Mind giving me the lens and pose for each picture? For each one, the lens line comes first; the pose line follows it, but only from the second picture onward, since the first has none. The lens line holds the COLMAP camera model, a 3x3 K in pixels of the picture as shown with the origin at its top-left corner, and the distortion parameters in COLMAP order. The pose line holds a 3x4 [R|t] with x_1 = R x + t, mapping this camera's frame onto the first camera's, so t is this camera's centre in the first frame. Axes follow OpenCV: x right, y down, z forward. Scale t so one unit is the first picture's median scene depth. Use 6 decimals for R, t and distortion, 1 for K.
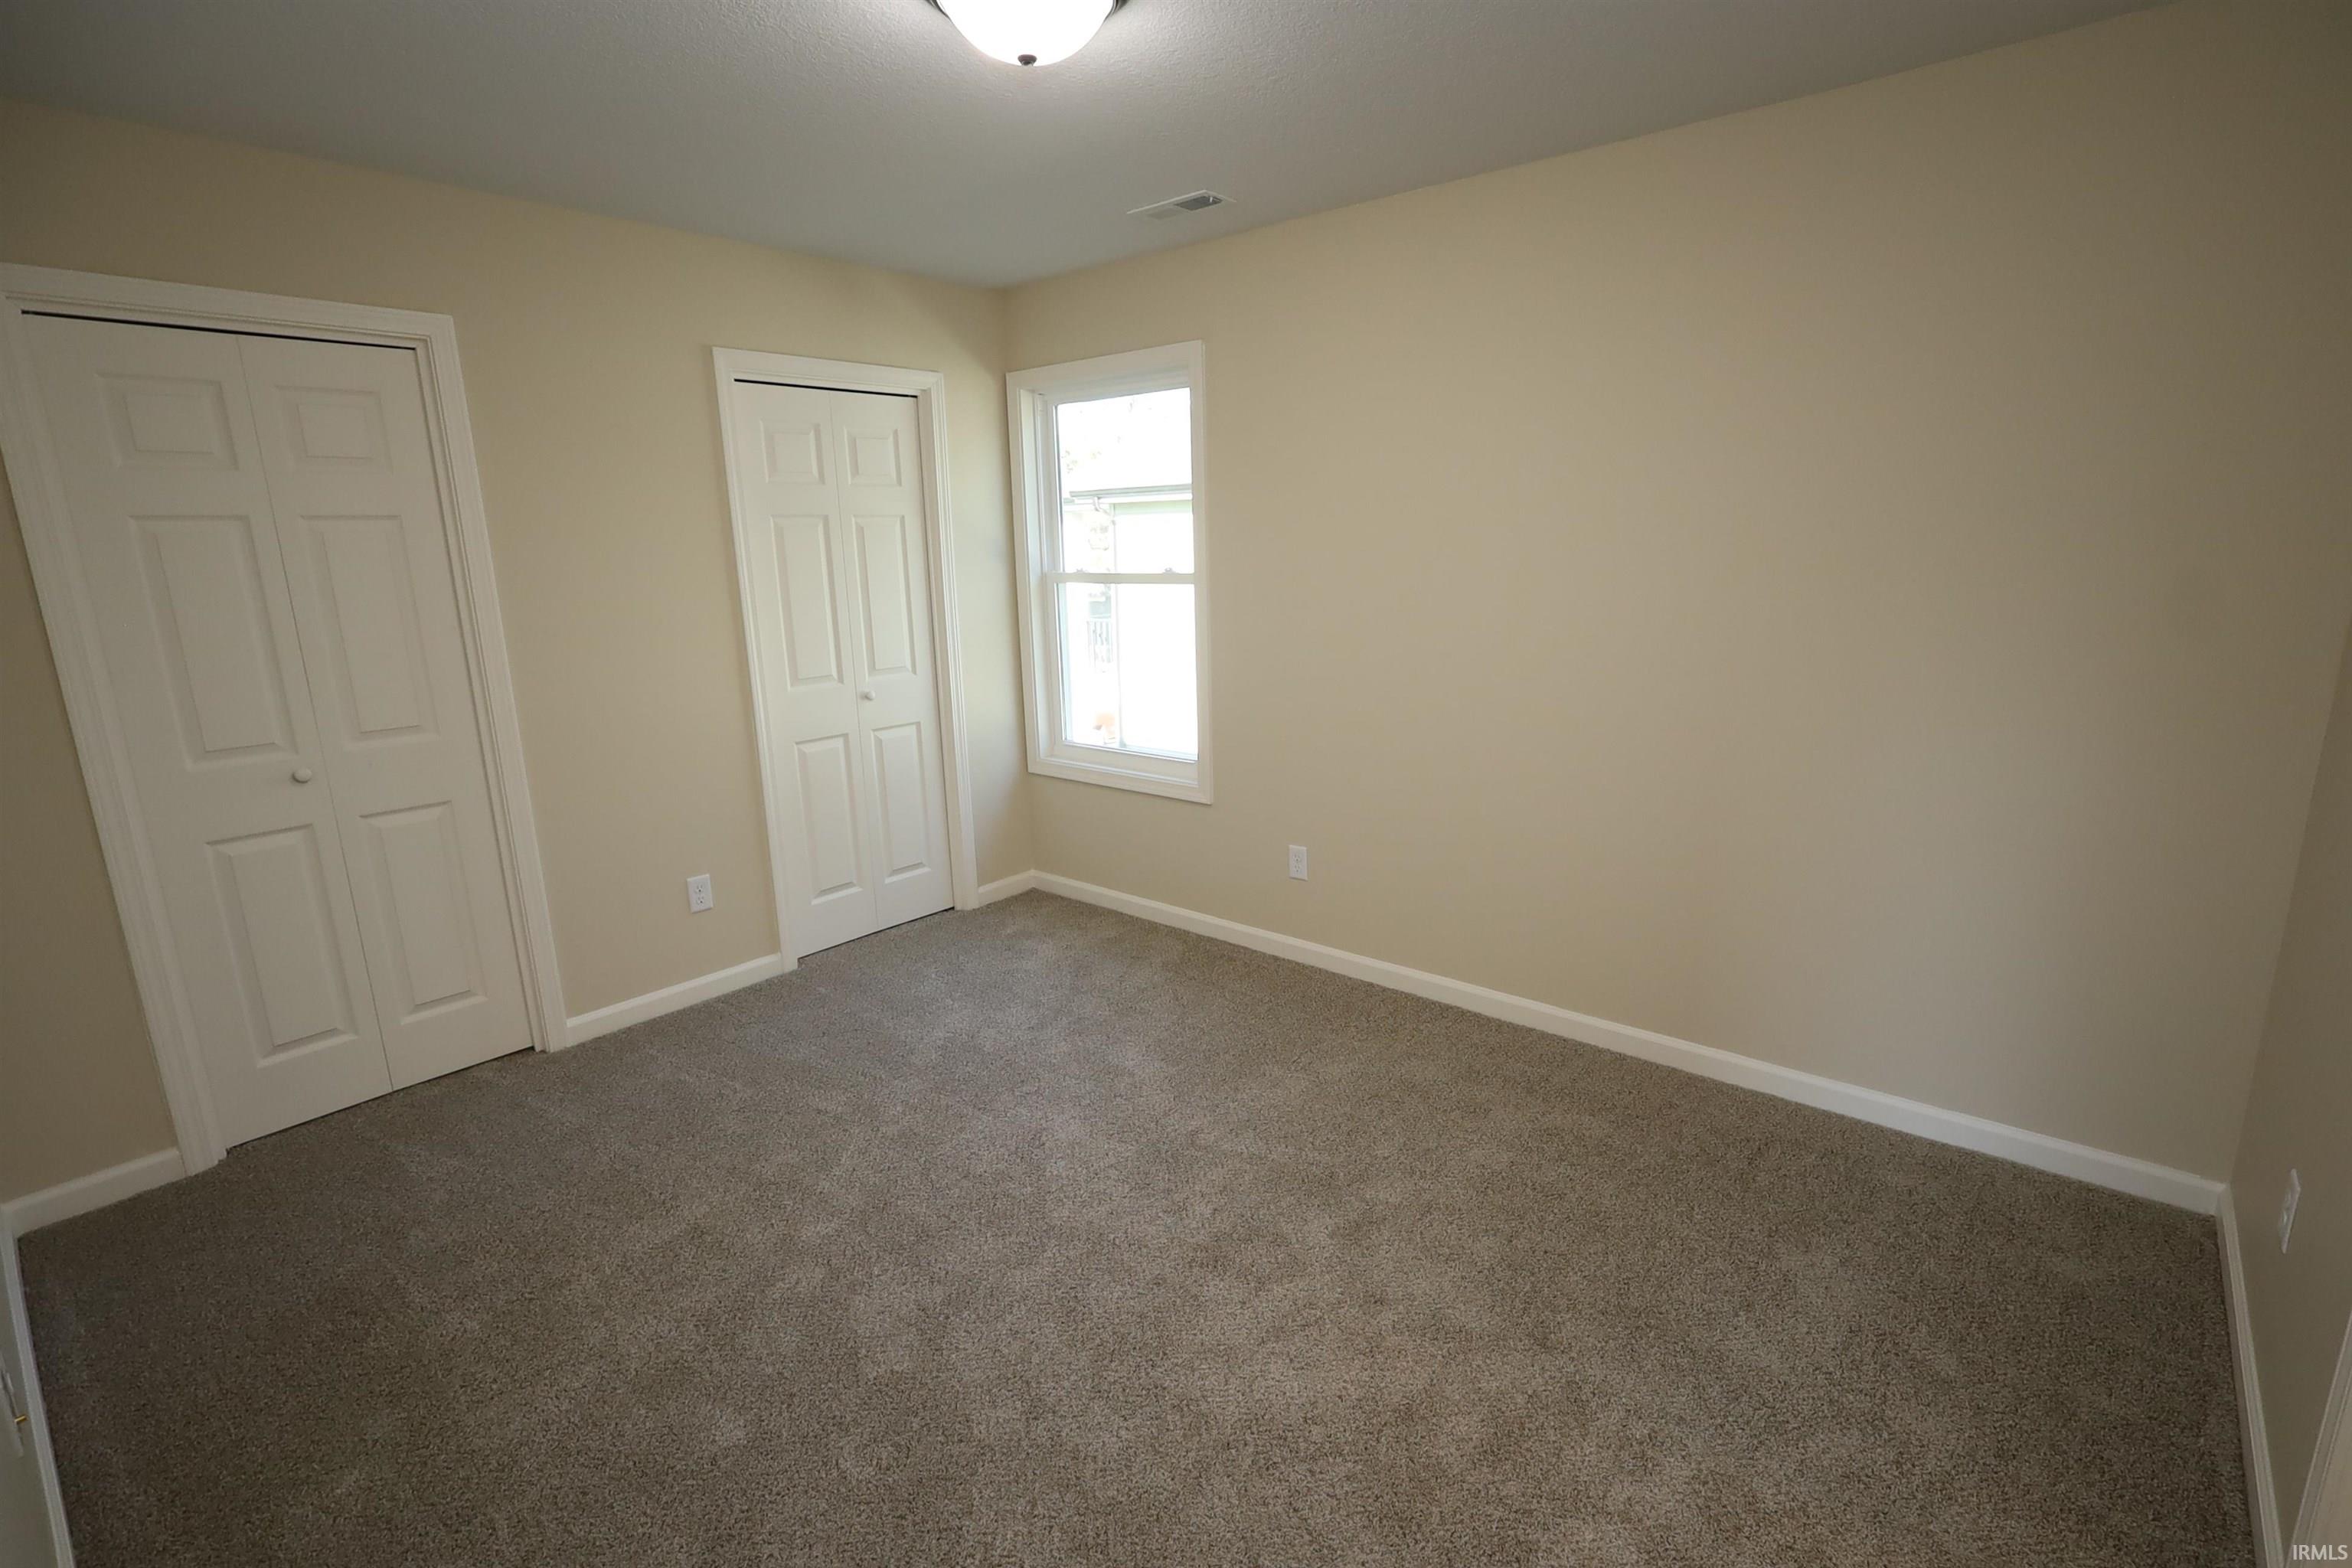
lens RADIAL K [[1081.6, 0, 1185.7], [0, 1081.6, 781.4], [0, 0, 1]] dist [0.000731, 0.000043]
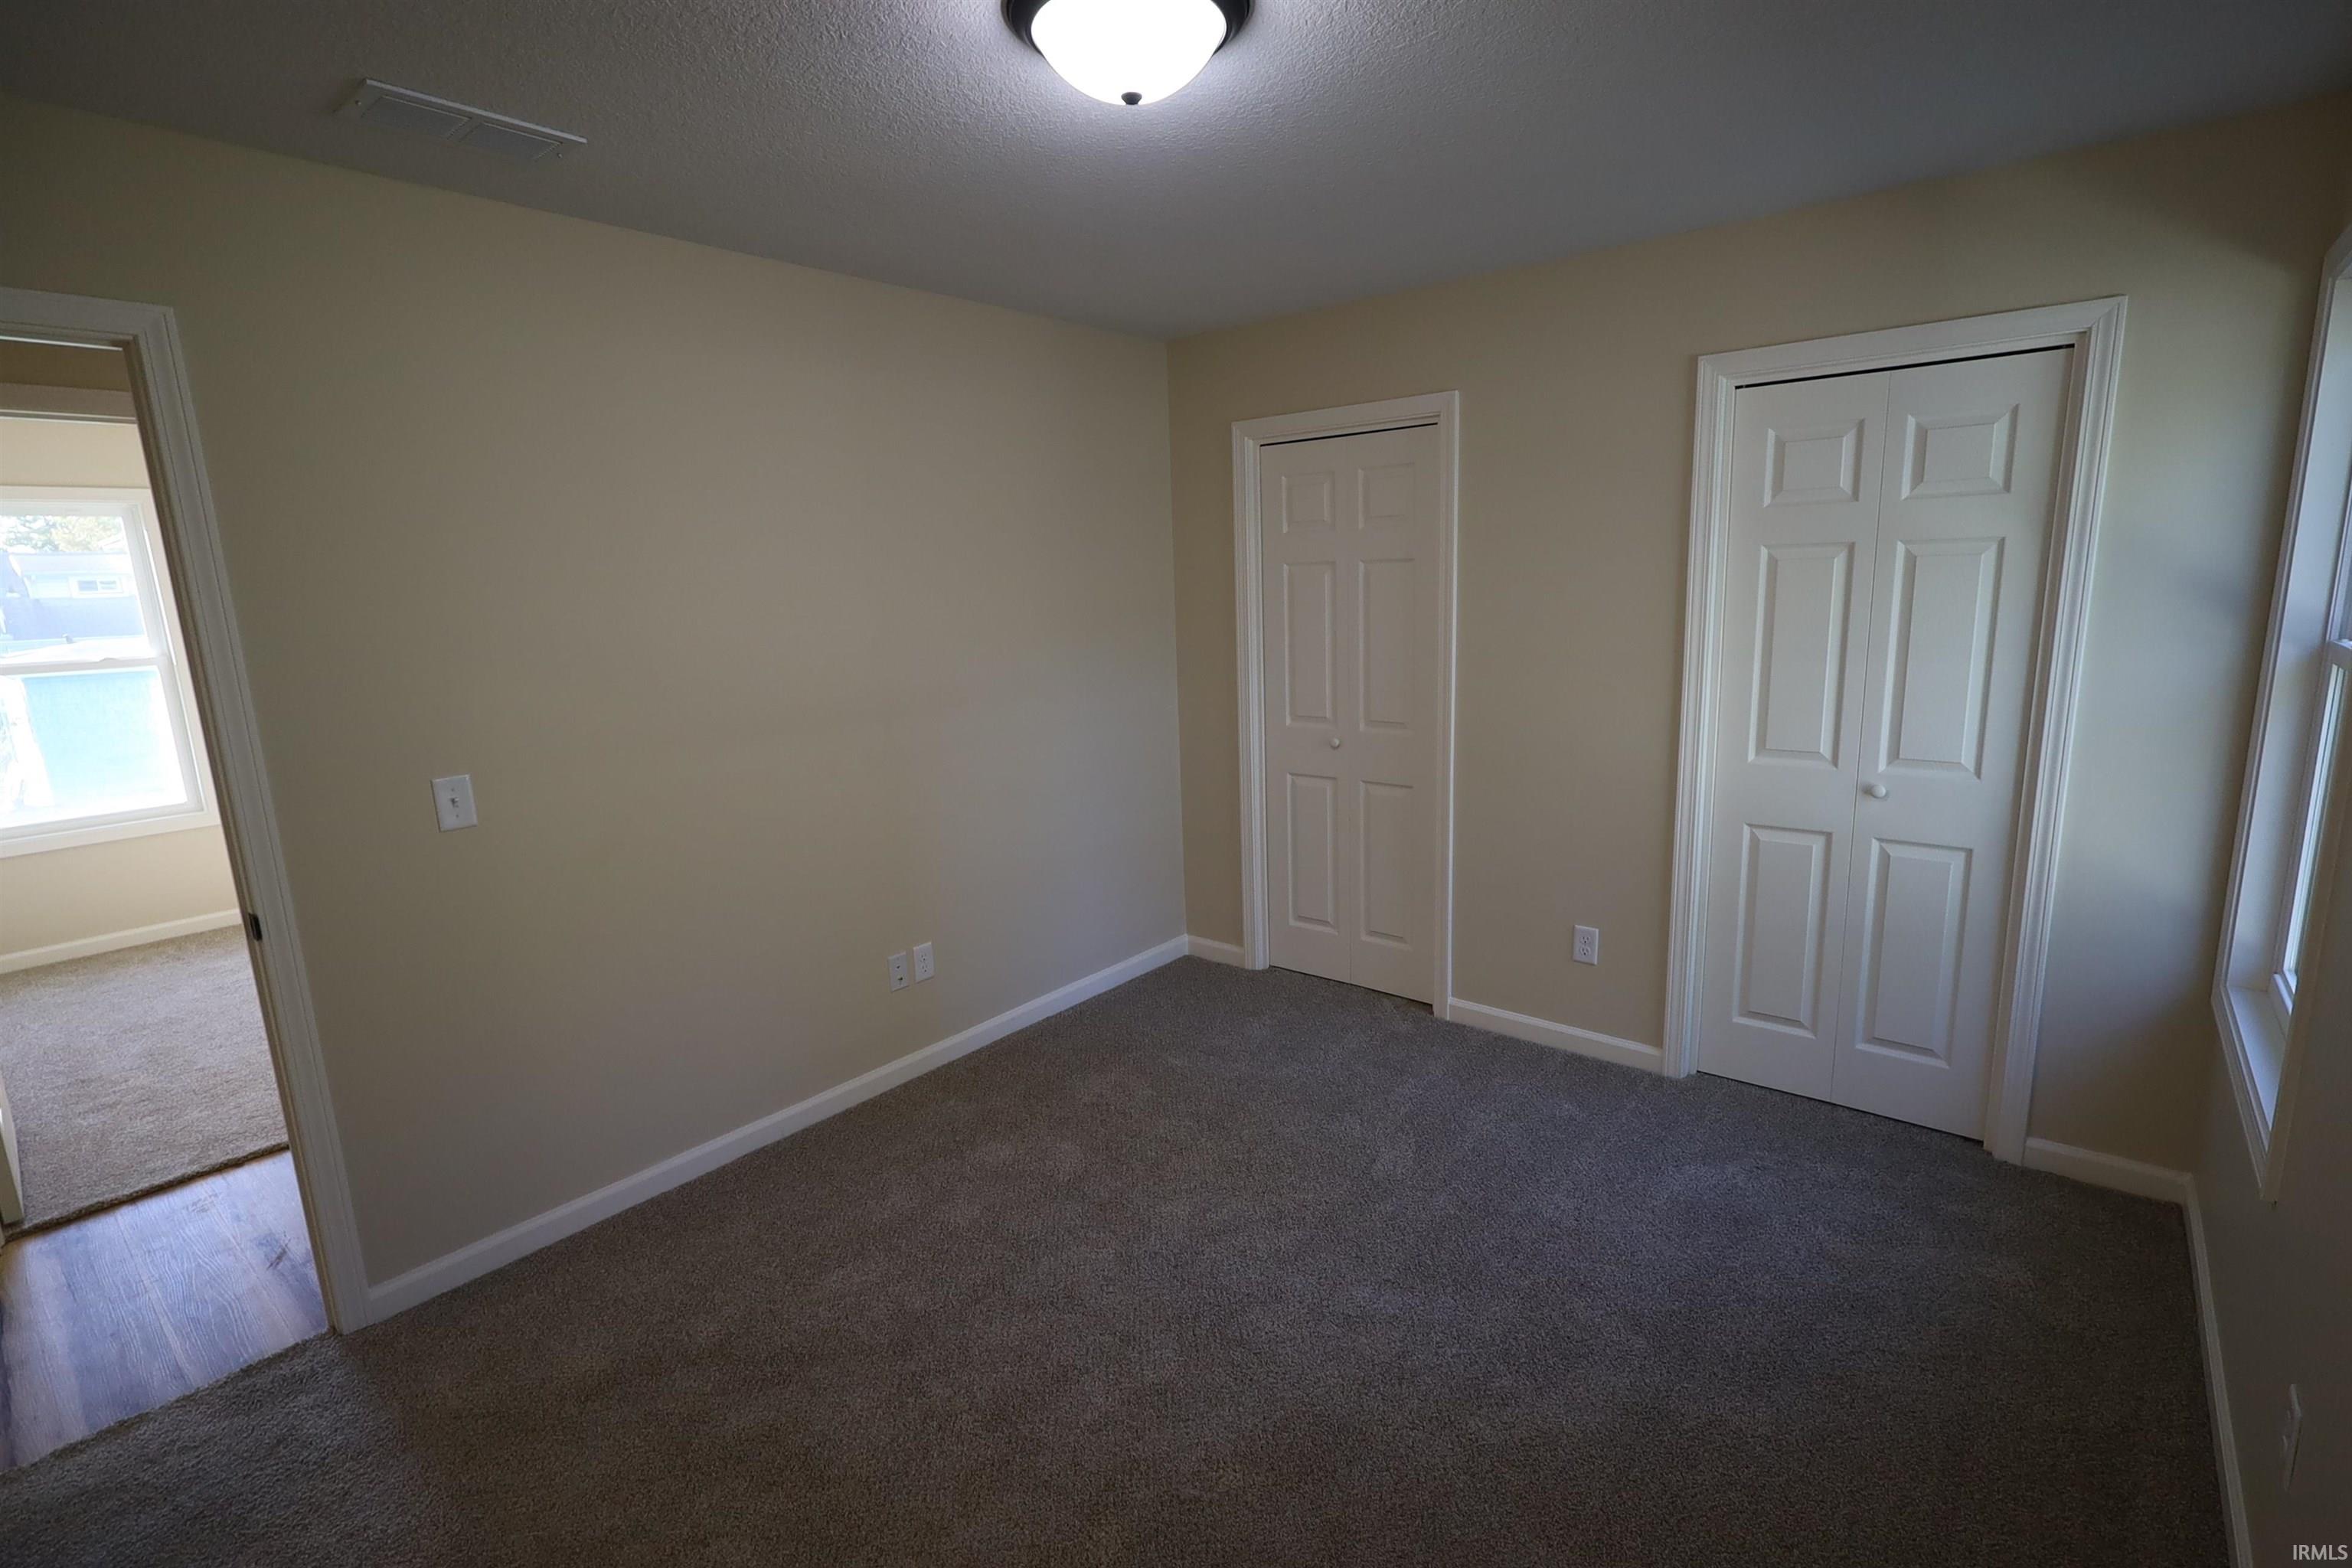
lens RADIAL K [[1081.6, 0, 1185.7], [0, 1081.6, 781.4], [0, 0, 1]] dist [0.000731, 0.000043]
pose [[0.017002, 0.215013, -0.976463, 0.410271], [-0.187095, 0.960038, 0.208138, -0.153908], [0.982195, 0.179153, 0.056550, 0.524876]]
